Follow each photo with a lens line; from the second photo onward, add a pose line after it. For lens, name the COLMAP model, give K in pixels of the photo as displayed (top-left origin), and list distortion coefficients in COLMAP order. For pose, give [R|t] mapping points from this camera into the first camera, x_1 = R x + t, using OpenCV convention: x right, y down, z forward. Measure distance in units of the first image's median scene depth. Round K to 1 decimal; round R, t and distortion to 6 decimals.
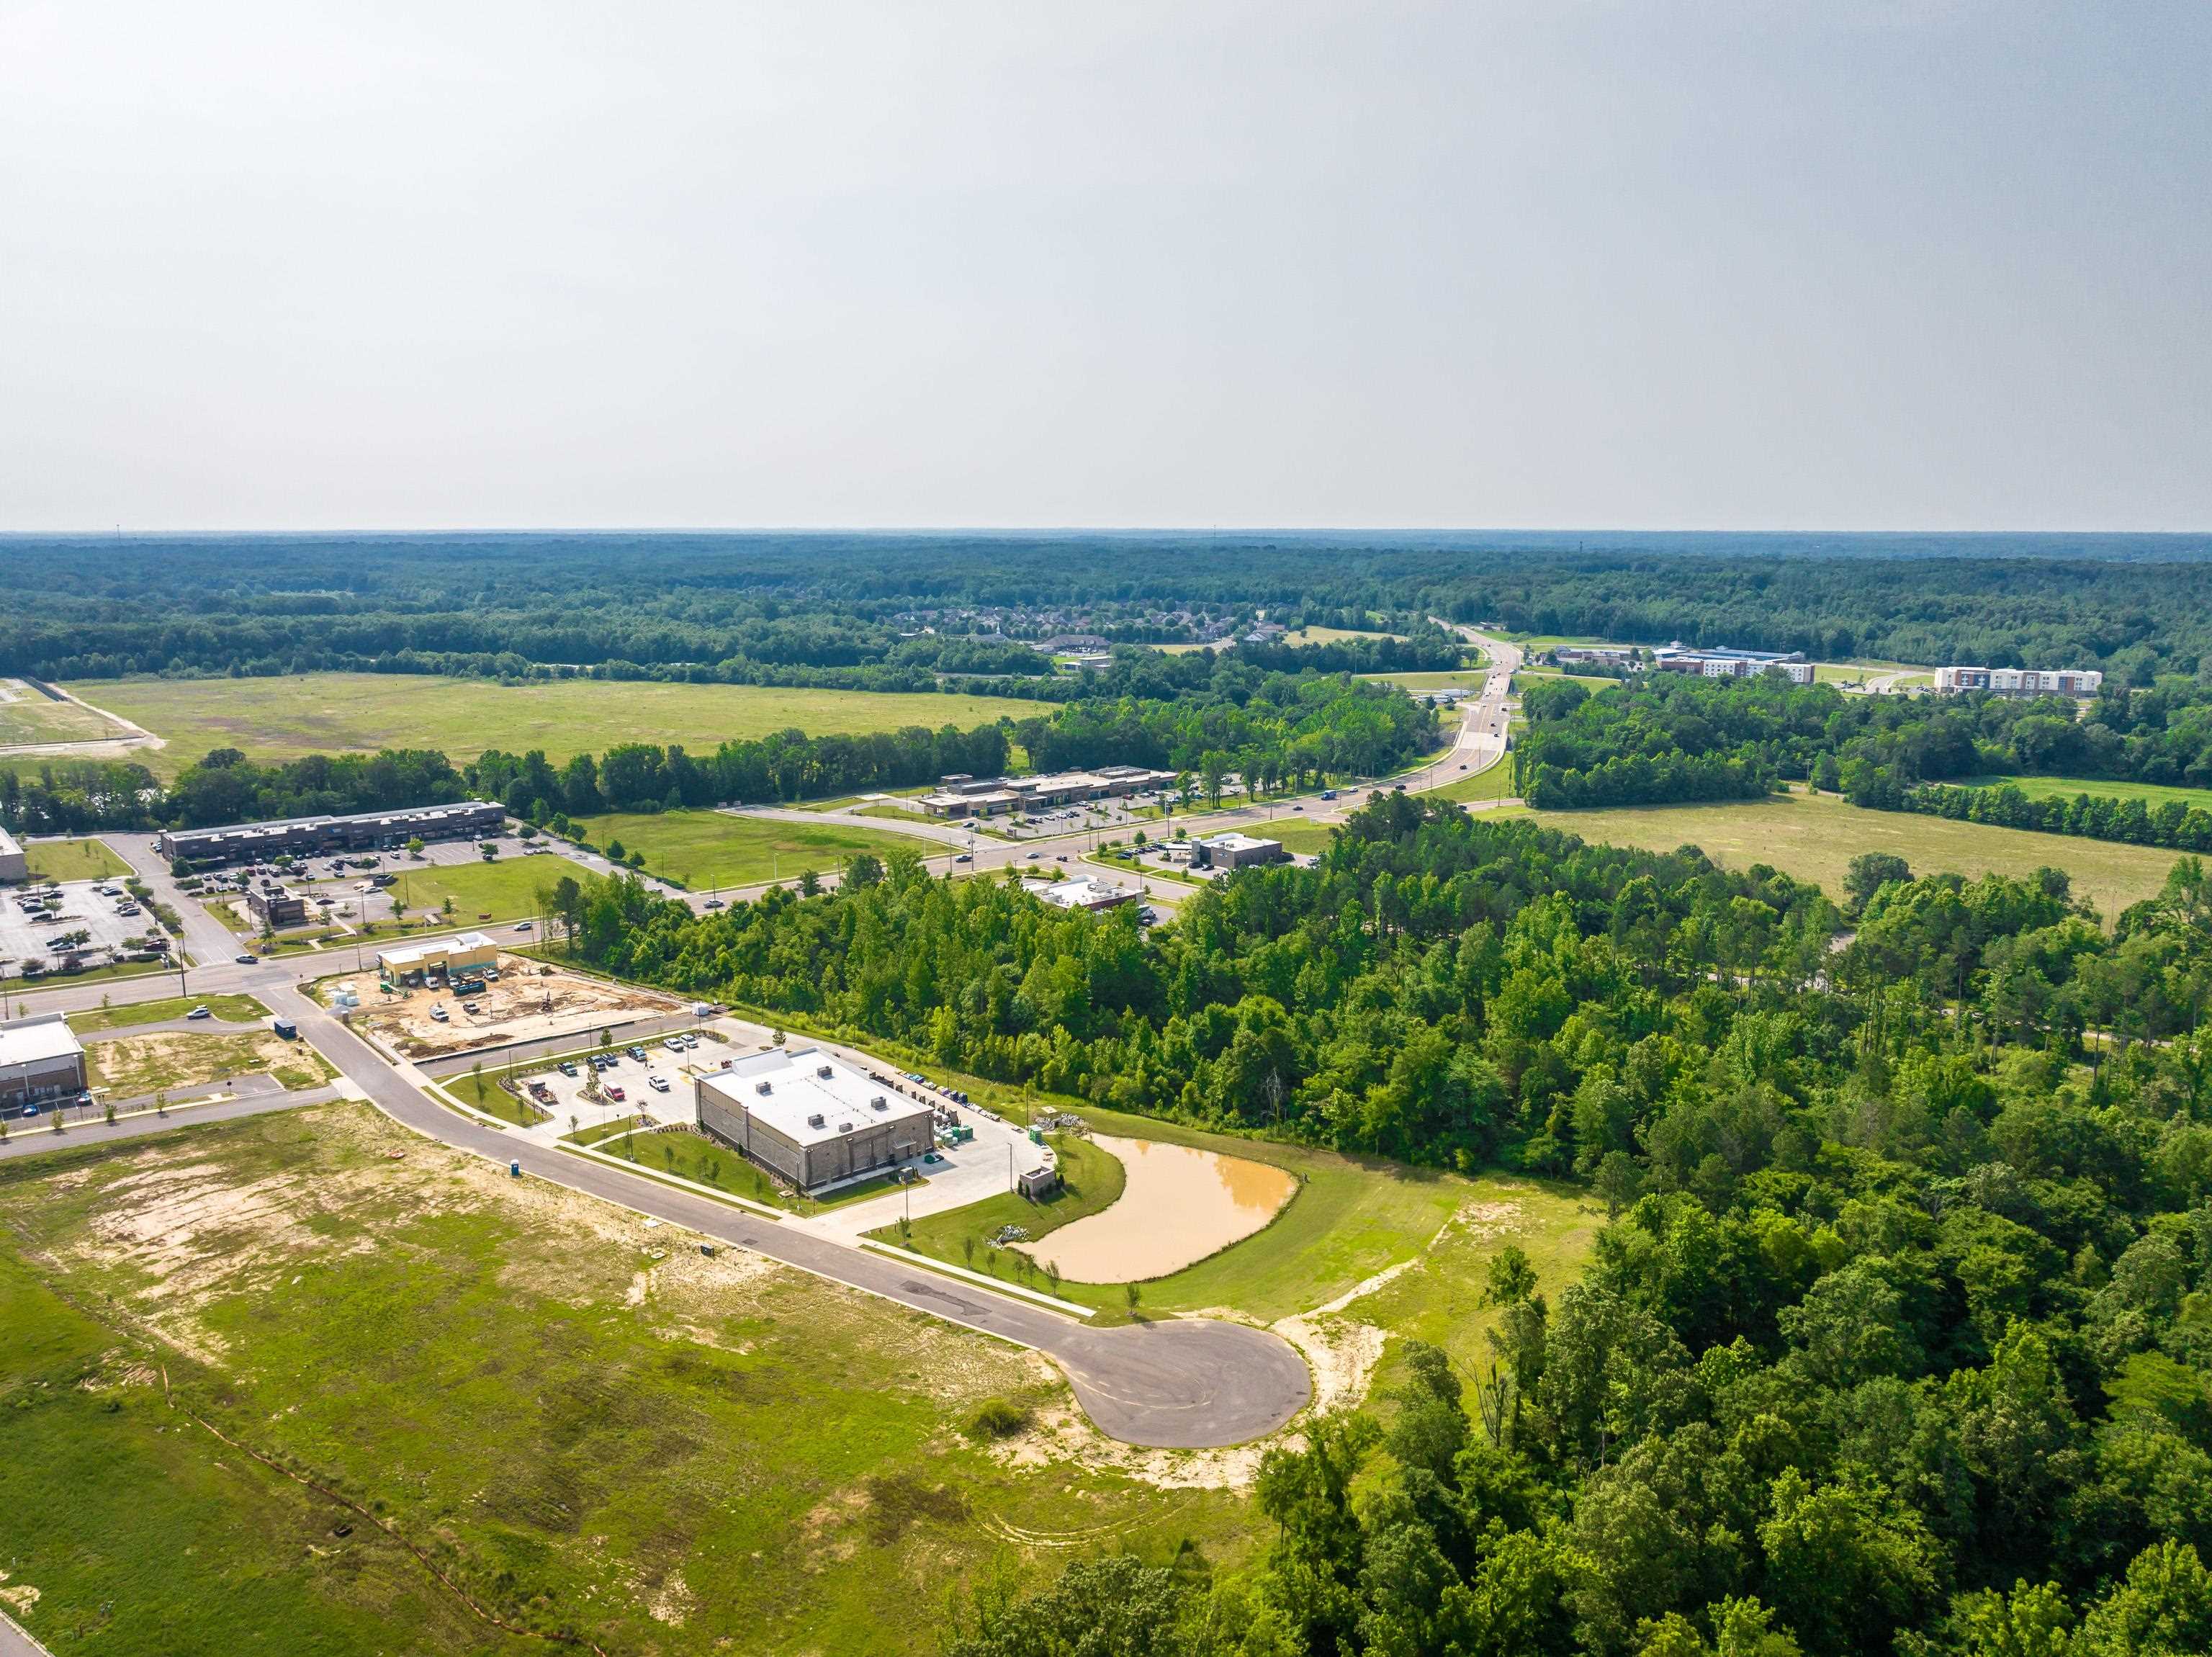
lens RADIAL K [[1575.3, 0, 1110.9], [0, 1575.3, 816.2], [0, 0, 1]] dist [-0.045473, 0.032329]
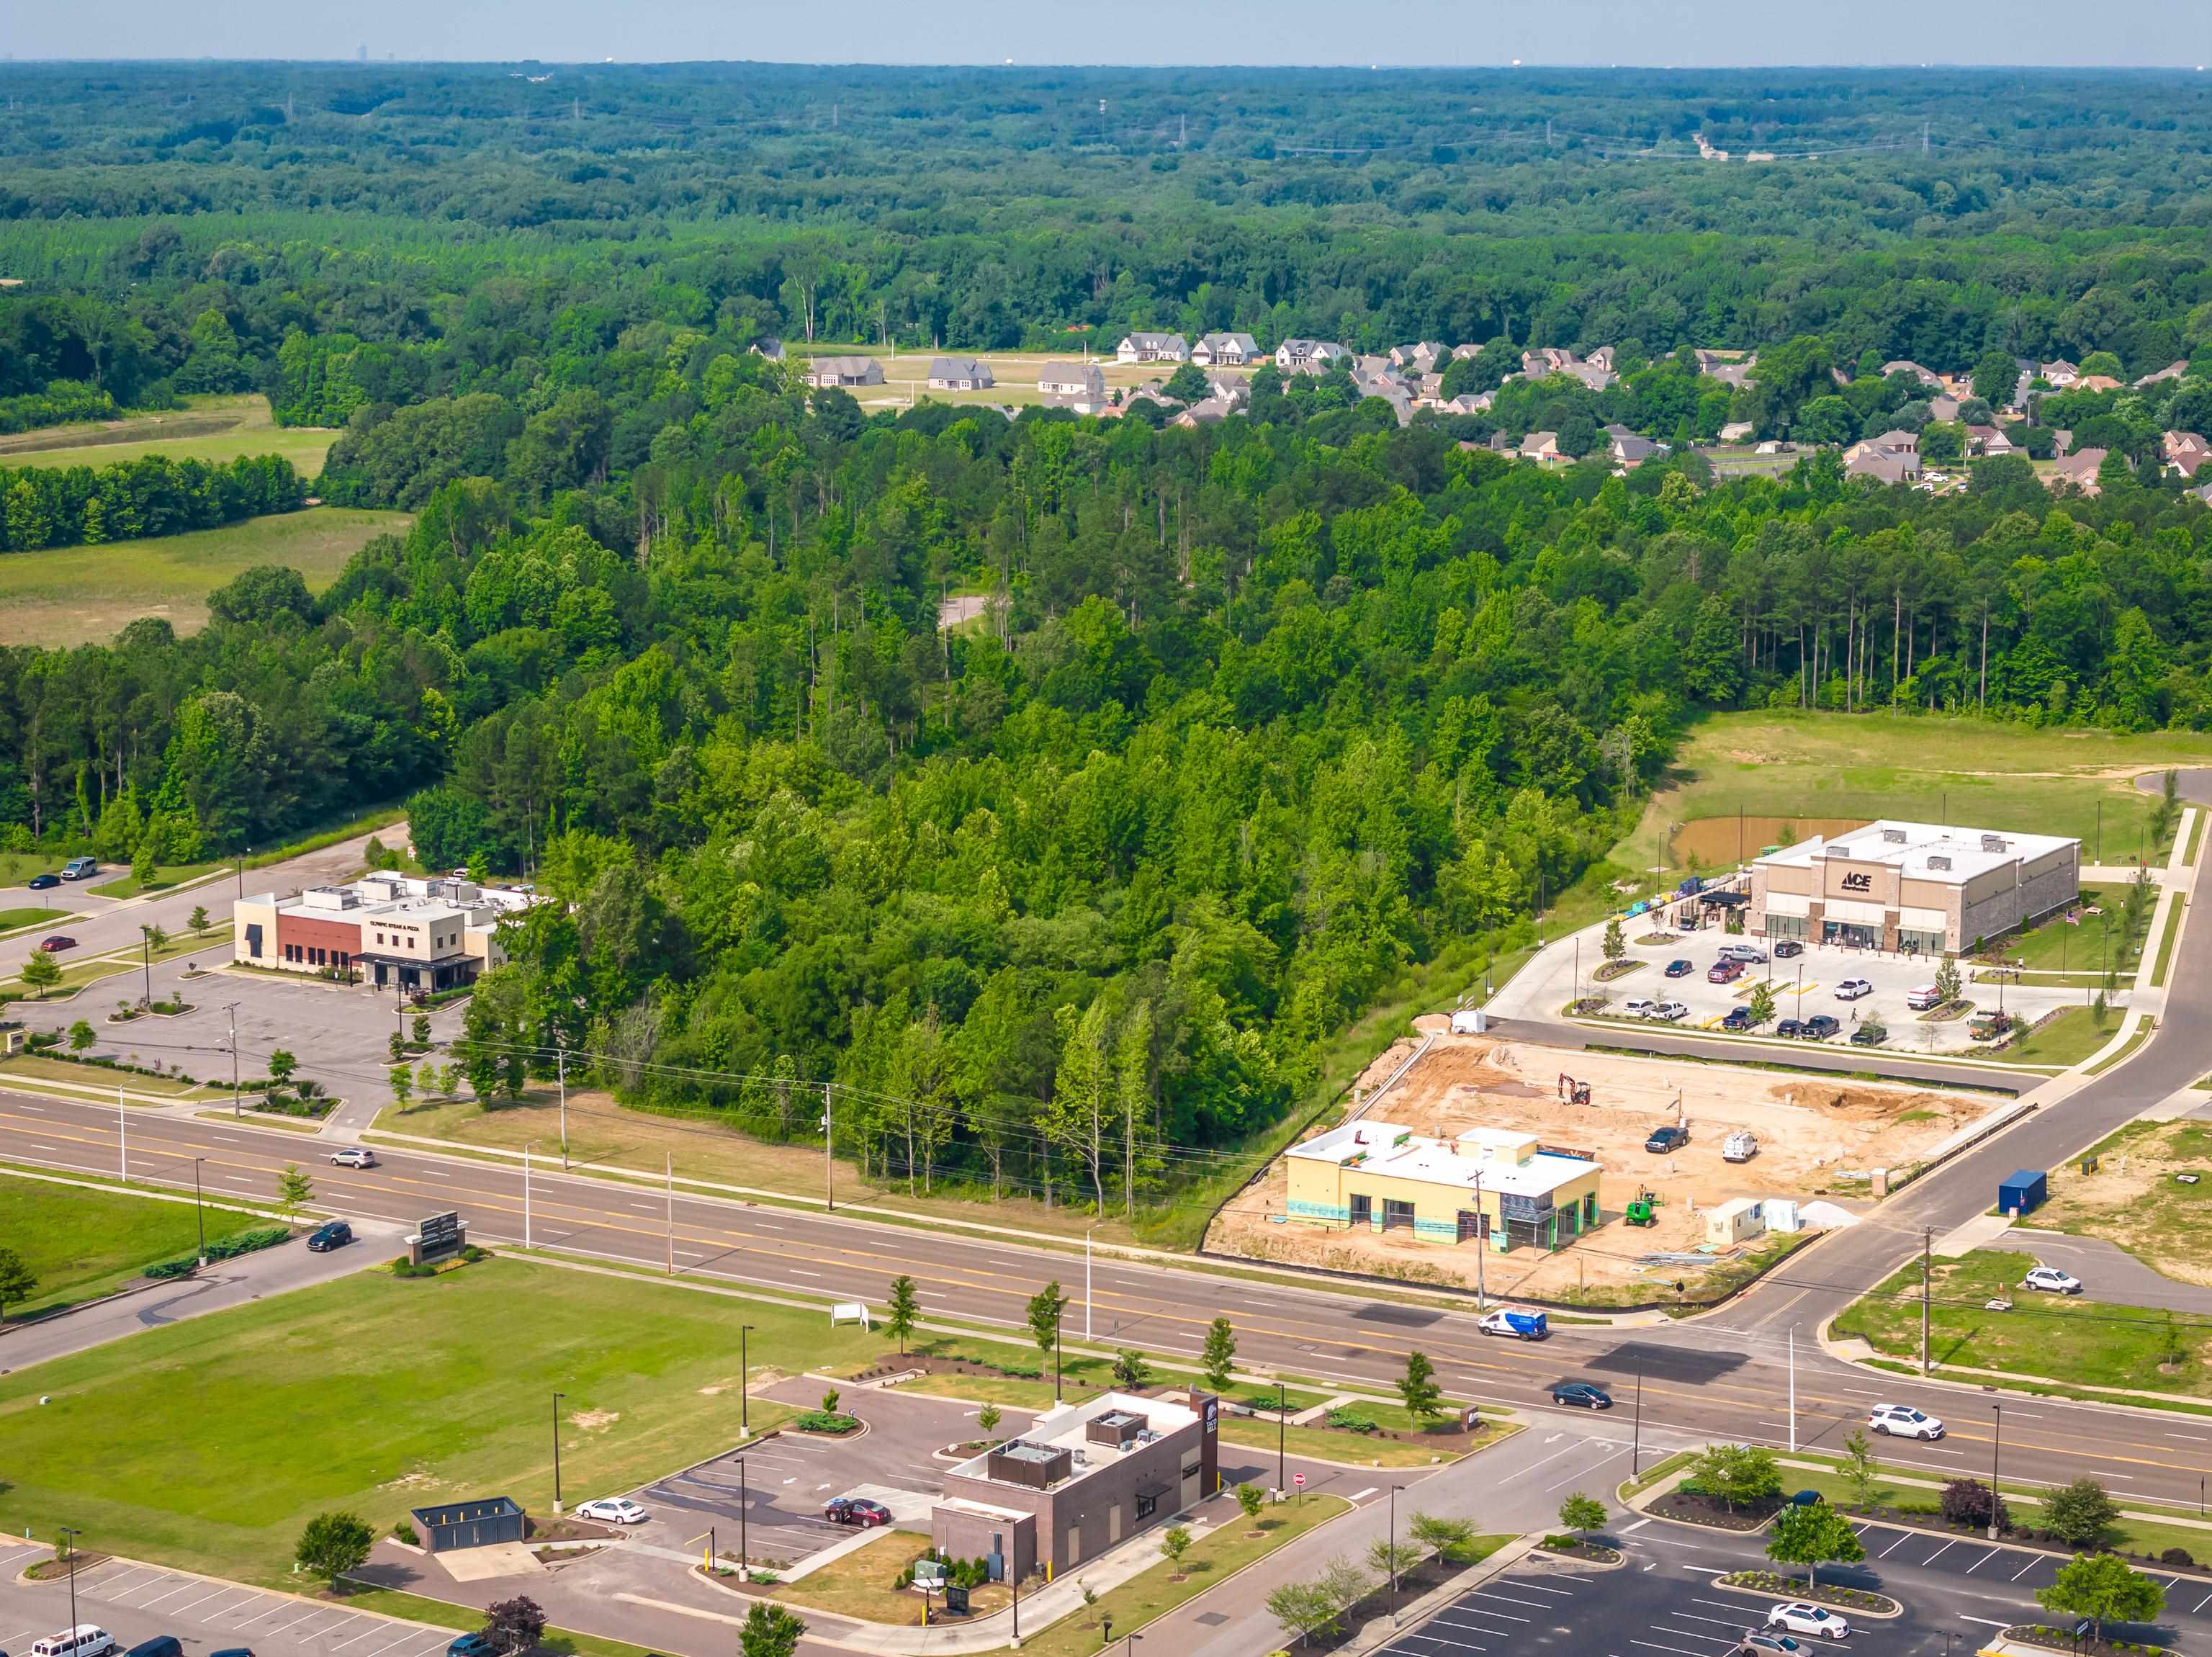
lens RADIAL K [[4449.4, 0, 1053.9], [0, 4449.4, 838.1], [0, 0, 1]] dist [-0.121599, 1.987089]
pose [[-0.293268, -0.164905, 0.941701, -2.032380], [0.178439, 0.958260, 0.223375, -0.346141], [-0.939230, 0.233545, -0.251602, 1.986004]]
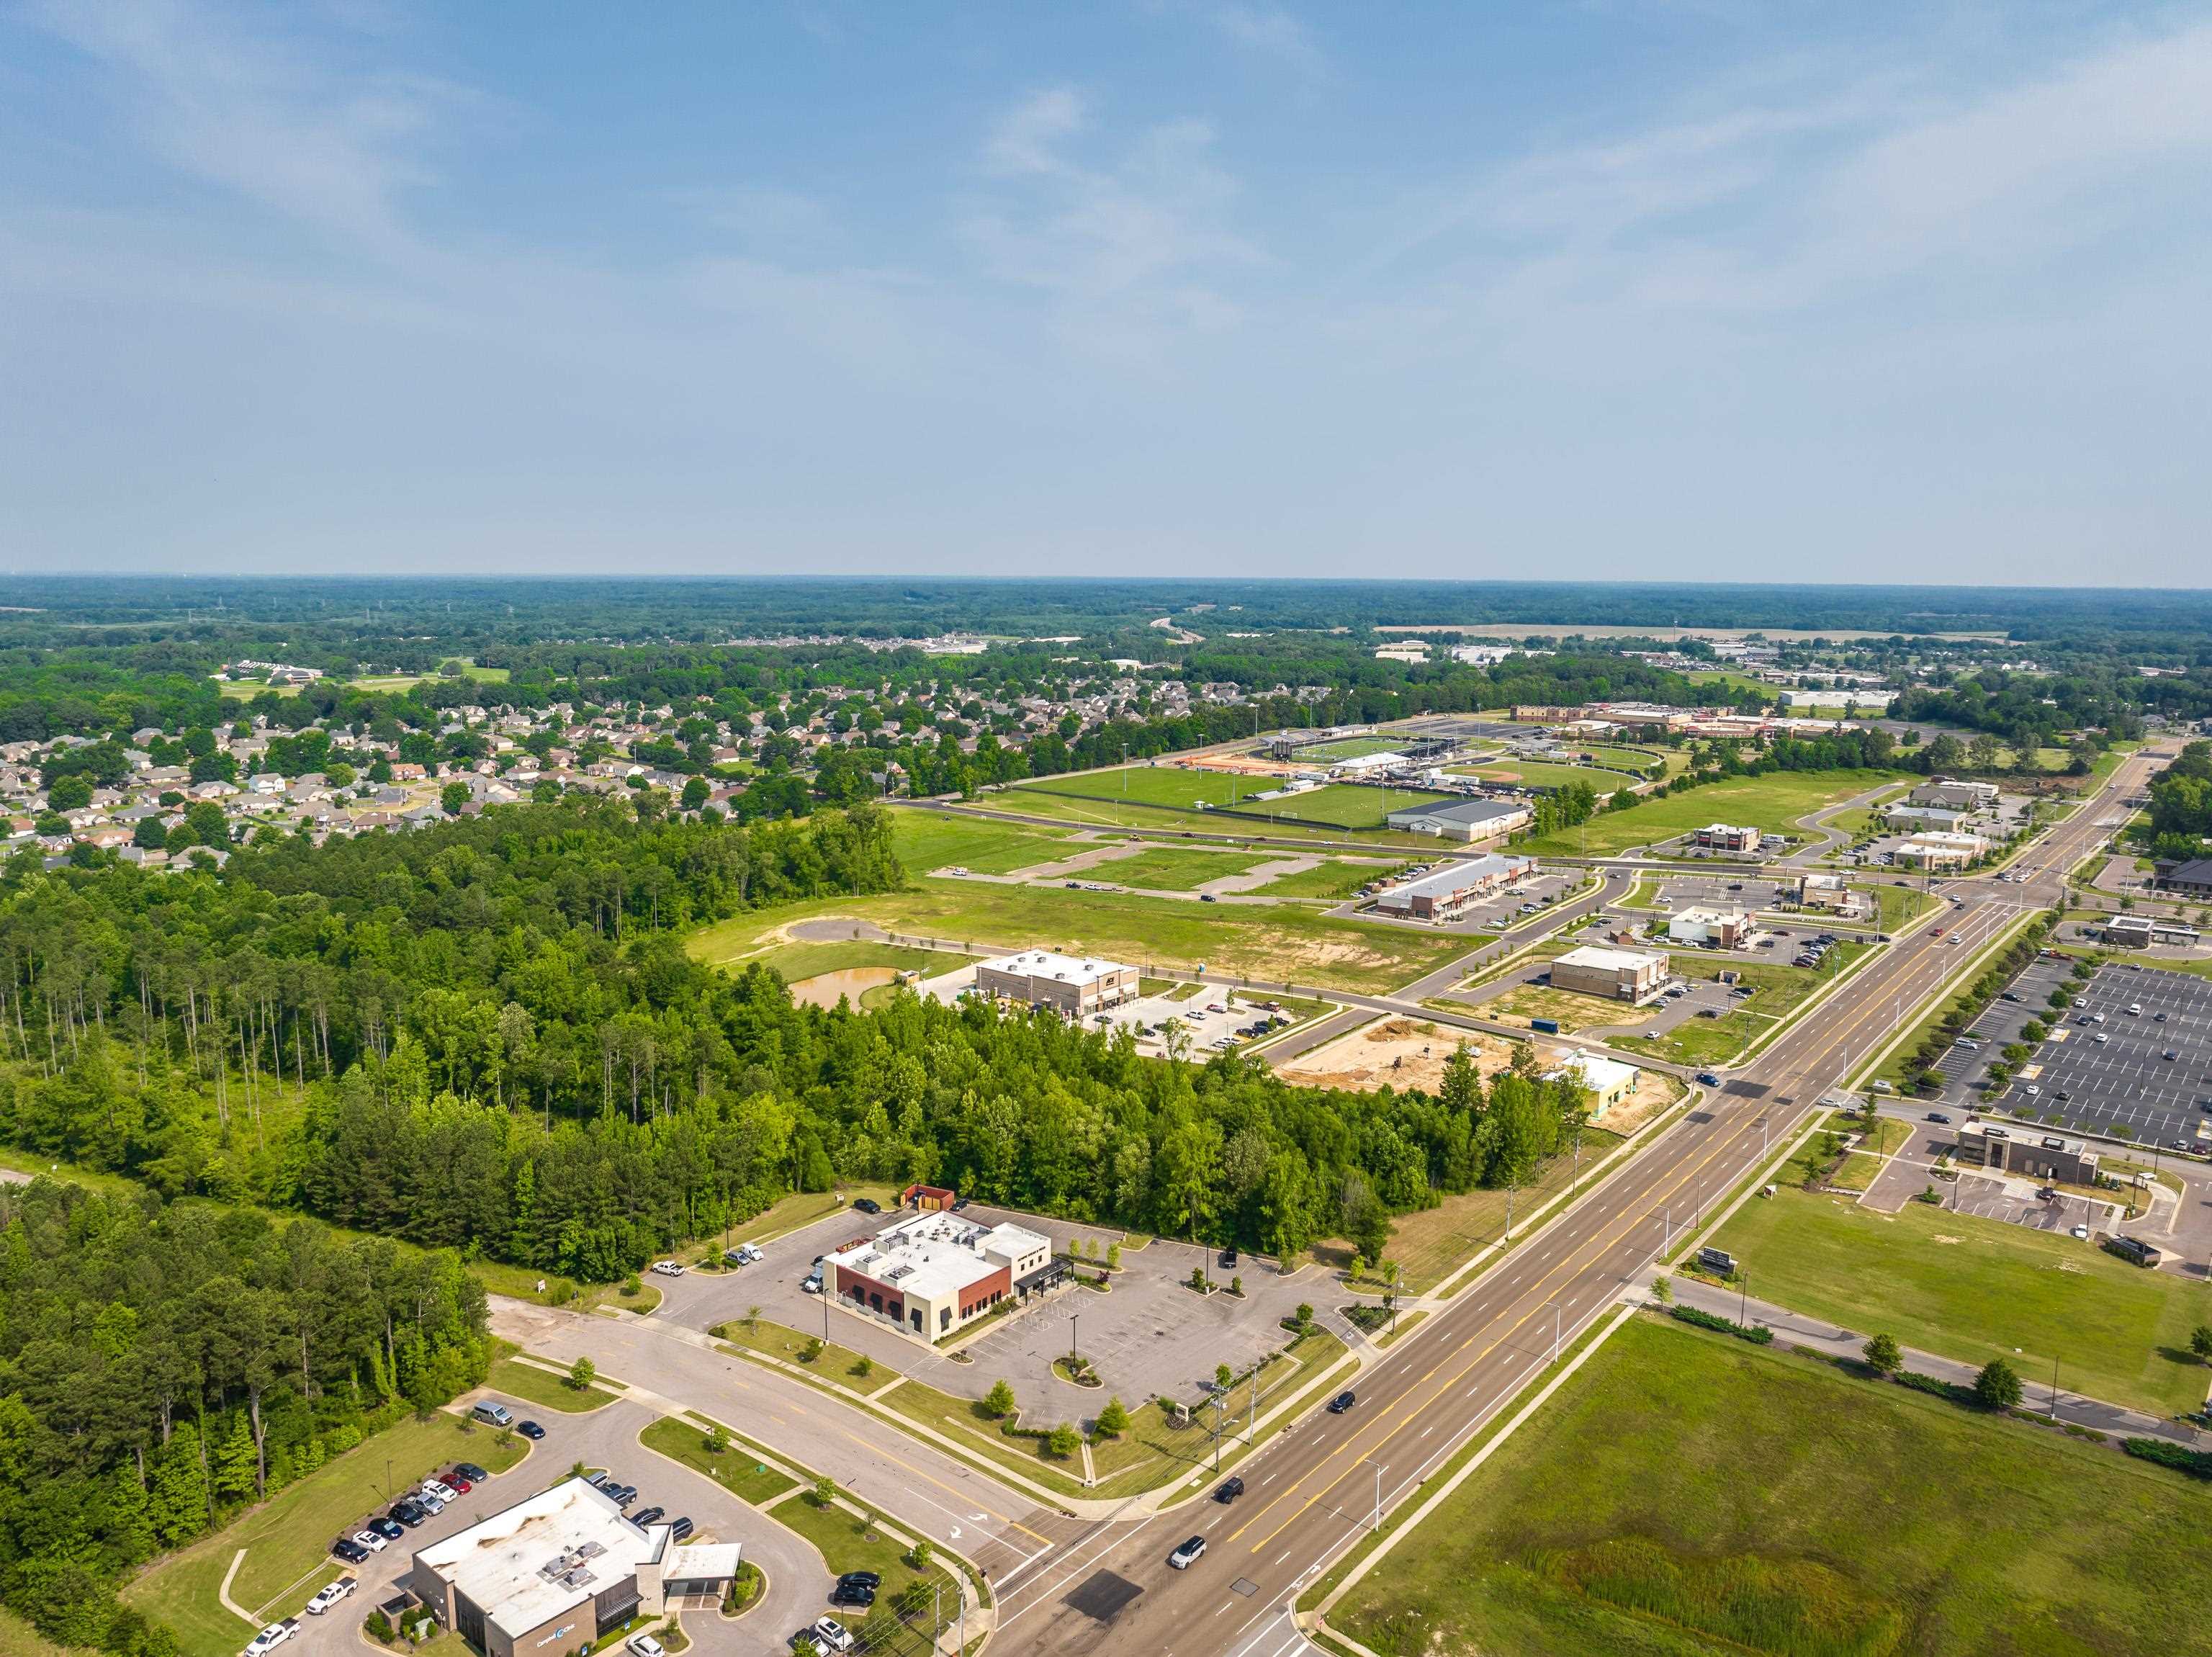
lens RADIAL K [[1560.8, 0, 1103.4], [0, 1560.8, 820.8], [0, 0, 1]] dist [-0.049744, 0.030108]
pose [[-0.985947, 0.025363, -0.165119, 0.022861], [-0.032916, 0.939537, 0.340863, -0.560265], [0.163781, 0.341508, -0.925499, 2.660727]]
